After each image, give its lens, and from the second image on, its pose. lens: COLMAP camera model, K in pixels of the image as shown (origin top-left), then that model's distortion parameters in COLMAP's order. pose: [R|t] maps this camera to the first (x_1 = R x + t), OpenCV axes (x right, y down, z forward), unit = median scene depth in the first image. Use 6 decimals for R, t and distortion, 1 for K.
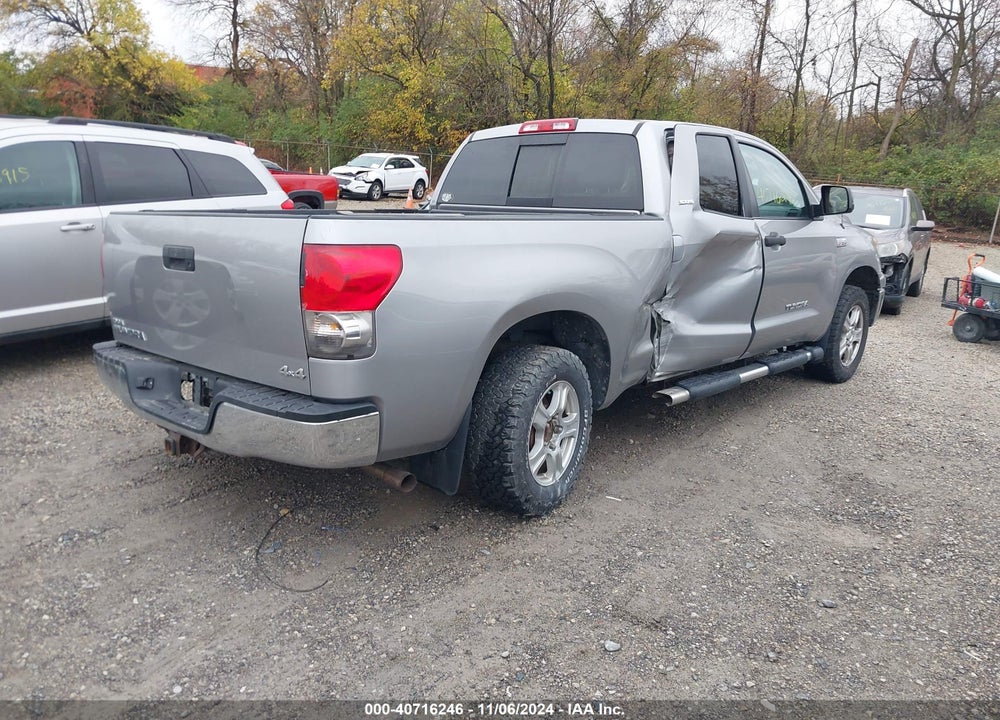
lens RADIAL K [[789.8, 0, 498.8], [0, 789.8, 364.7], [0, 0, 1]] dist [0.018461, -0.024868]
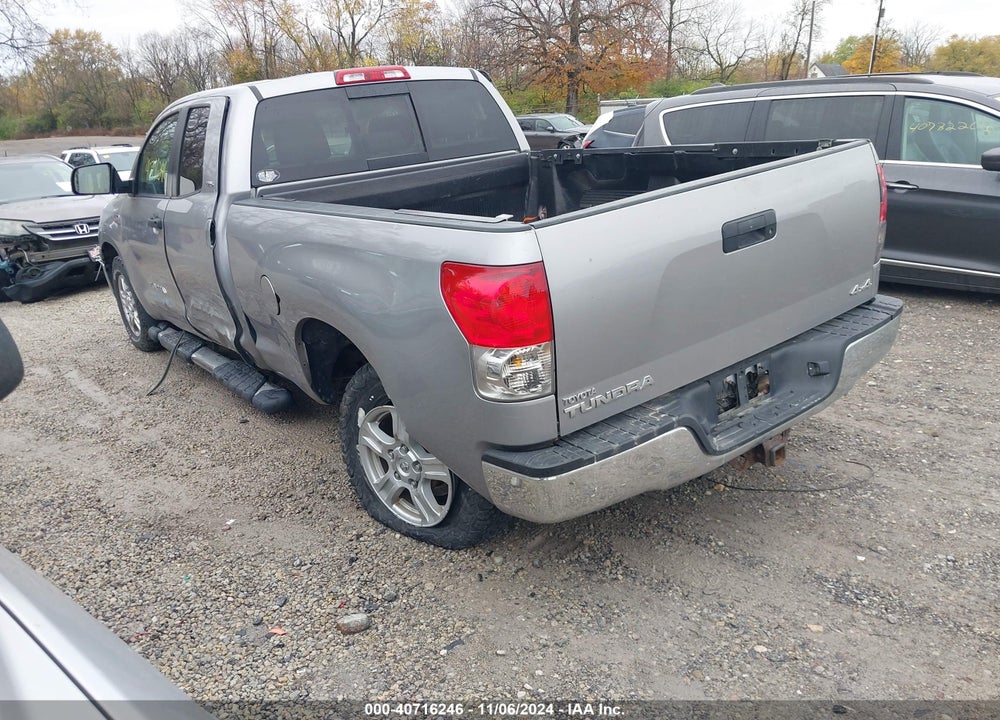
lens RADIAL K [[789.8, 0, 489.3], [0, 789.8, 371.9], [0, 0, 1]] dist [0.018461, -0.024868]
pose [[0.175130, -0.353180, 0.919018, -0.814508], [0.313426, 0.904880, 0.288020, -0.210076], [-0.933324, 0.237603, 0.269168, 0.703015]]
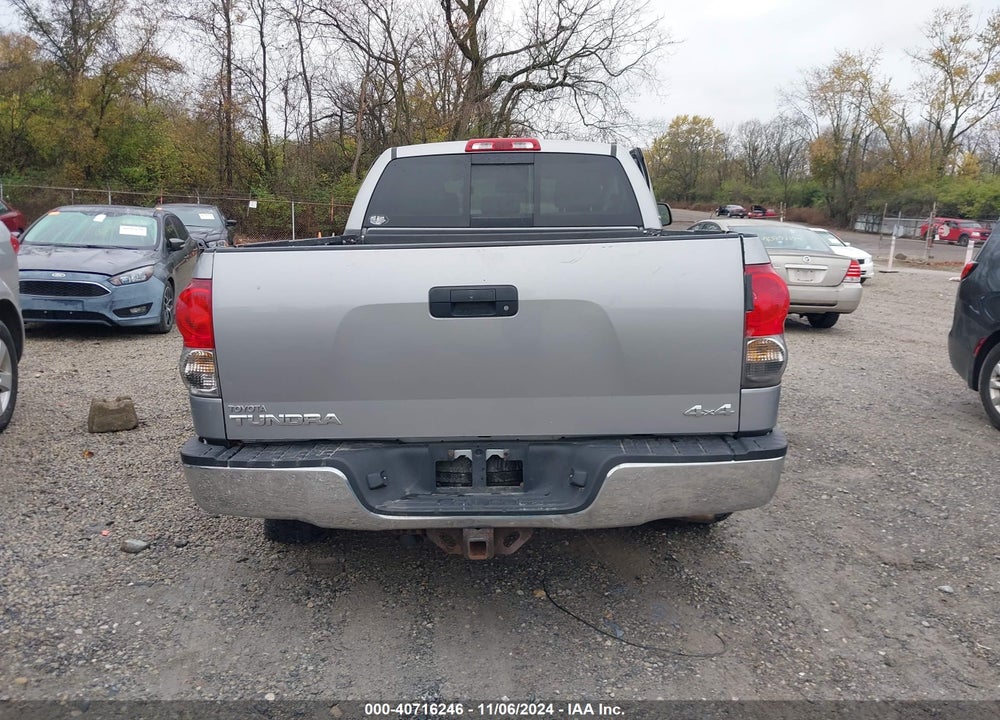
lens RADIAL K [[789.8, 0, 501.4], [0, 789.8, 365.9], [0, 0, 1]] dist [0.018461, -0.024868]
pose [[0.764204, -0.141925, 0.629166, -0.575161], [0.159584, 0.986765, 0.028755, -0.059735], [-0.624921, 0.078430, 0.776739, 0.259495]]
